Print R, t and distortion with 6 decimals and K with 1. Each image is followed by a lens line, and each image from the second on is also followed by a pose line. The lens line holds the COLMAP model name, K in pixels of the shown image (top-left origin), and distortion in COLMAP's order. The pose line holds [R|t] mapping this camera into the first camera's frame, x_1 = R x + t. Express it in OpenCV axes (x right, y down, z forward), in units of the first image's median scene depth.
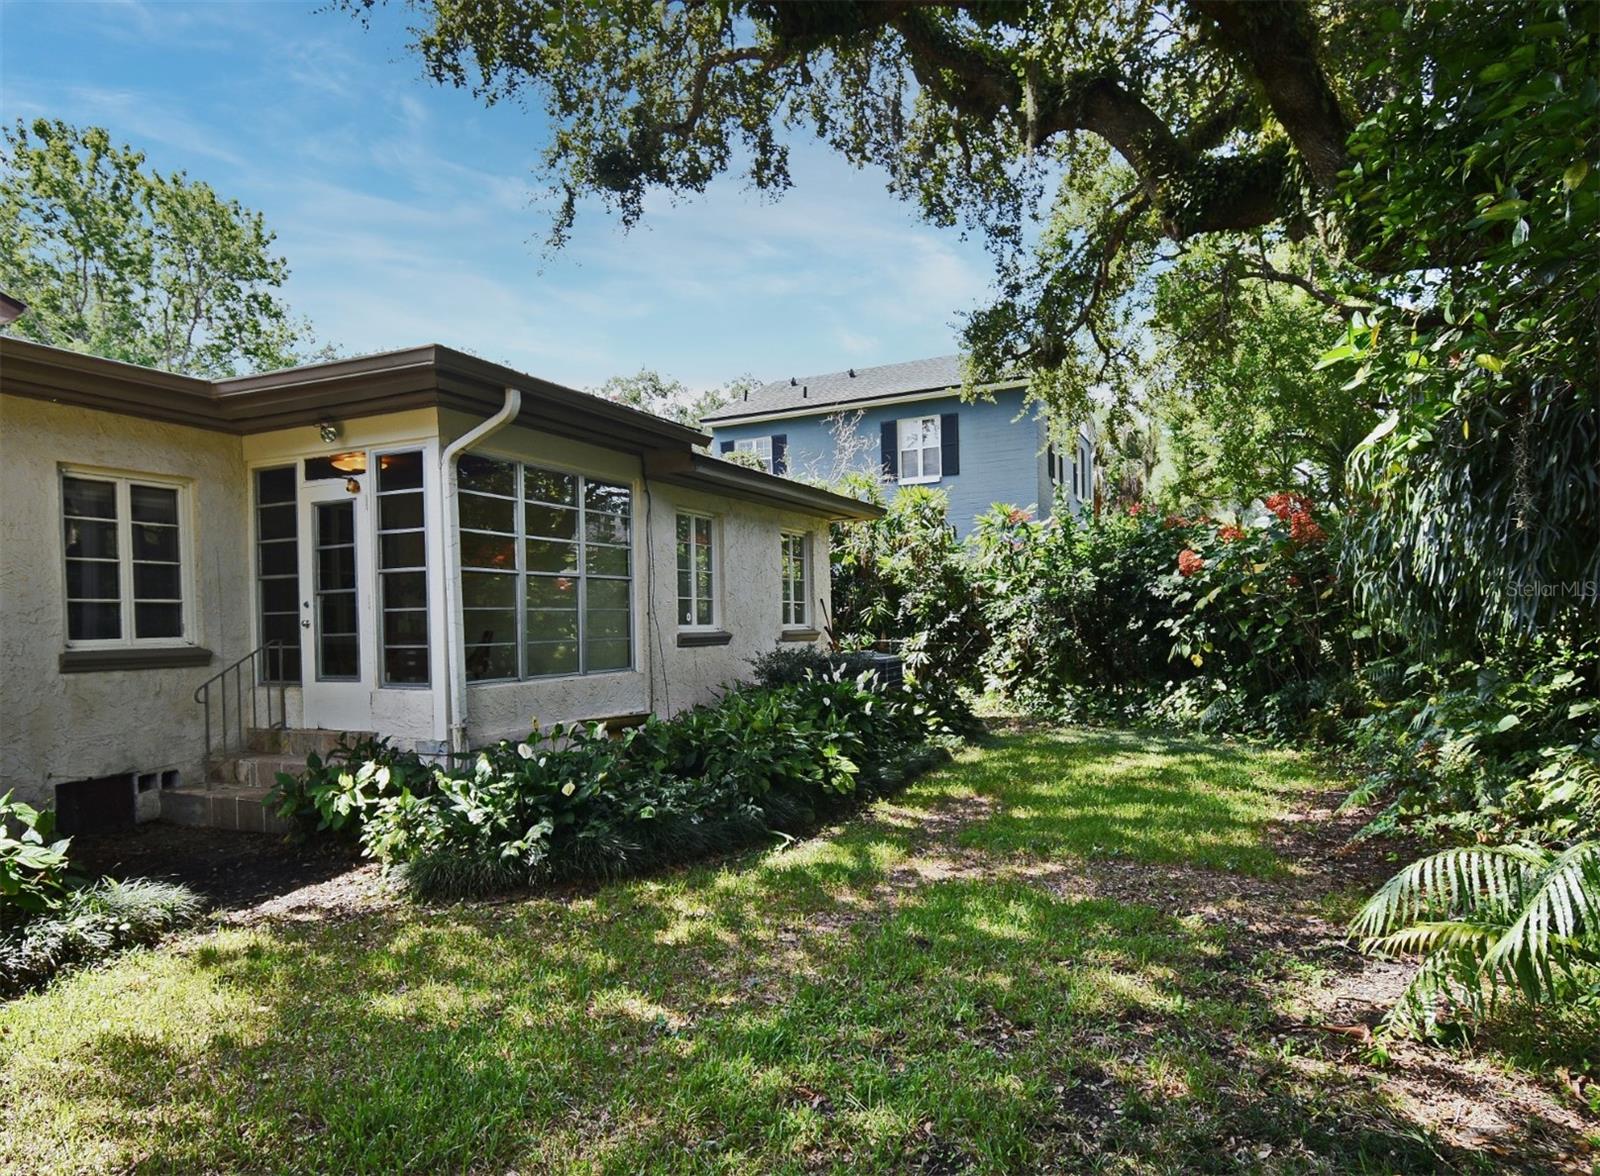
lens RADIAL K [[957.5, 0, 802.0], [0, 957.5, 656.3], [0, 0, 1]] dist [0.000839, -0.000794]
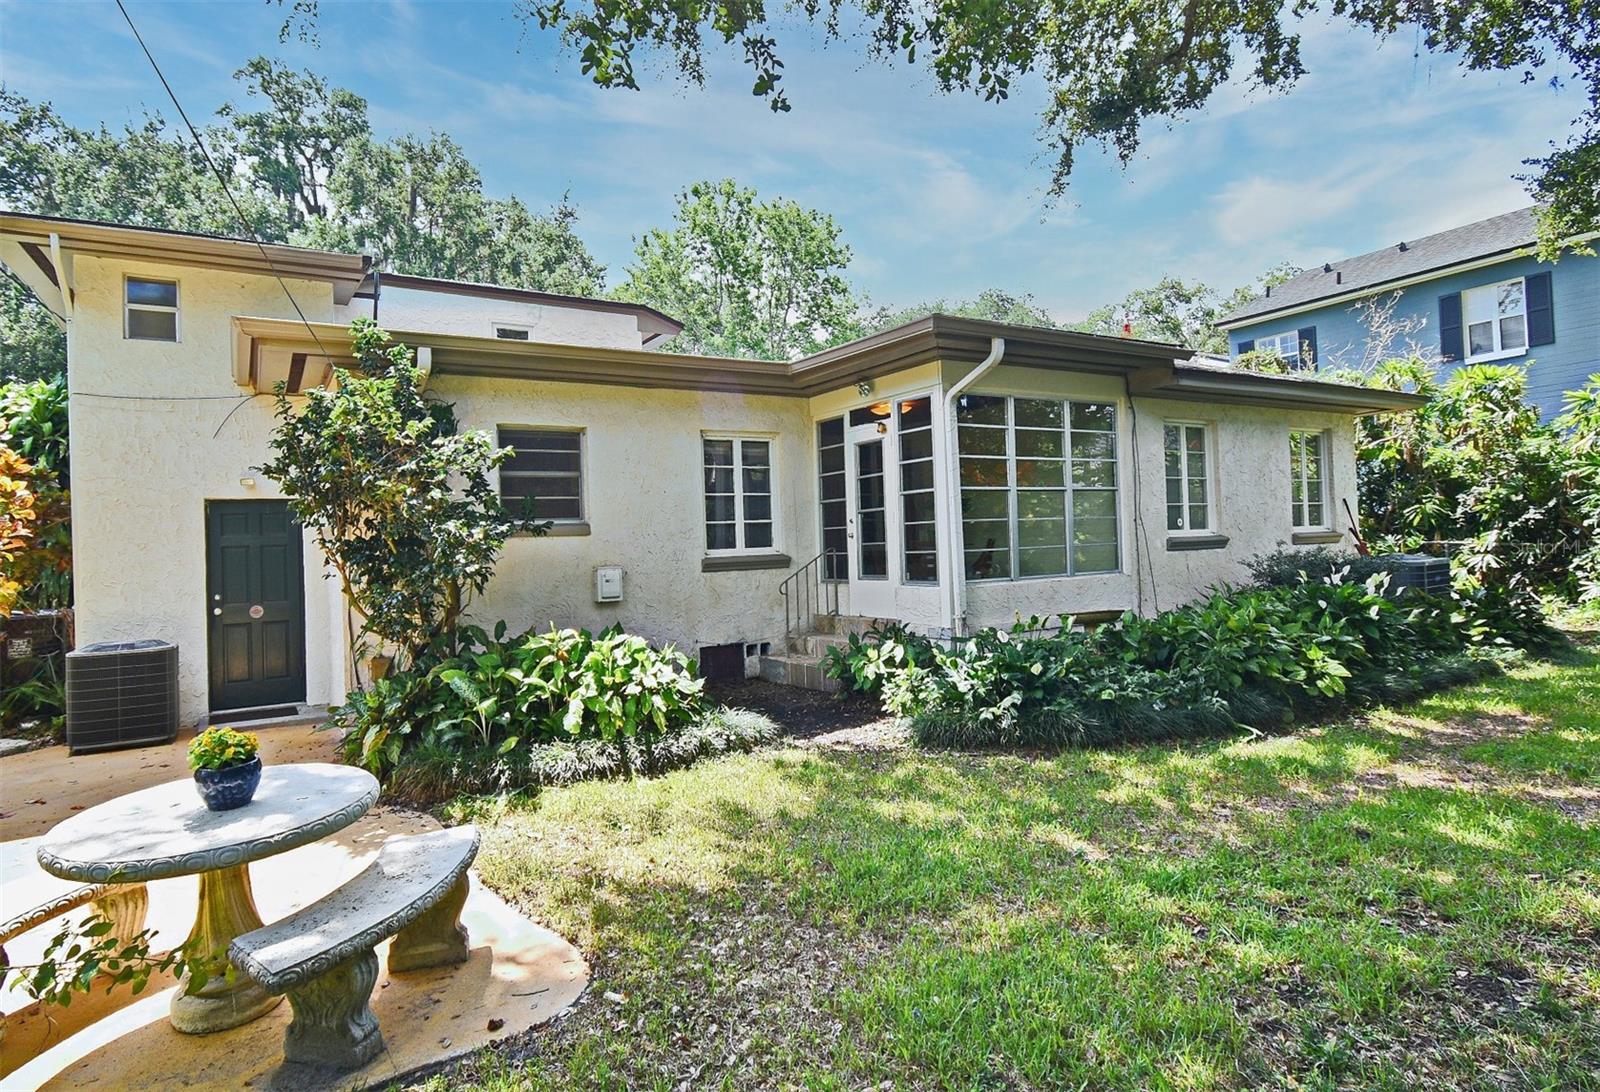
lens RADIAL K [[968.4, 0, 800.0], [0, 968.4, 546.0], [0, 0, 1]] dist [0.001624, -0.000045]
pose [[0.840779, -0.015093, -0.541168, 0.126508], [0.003832, 0.999752, -0.021929, 0.008119], [0.541365, 0.016363, 0.840629, -0.137535]]
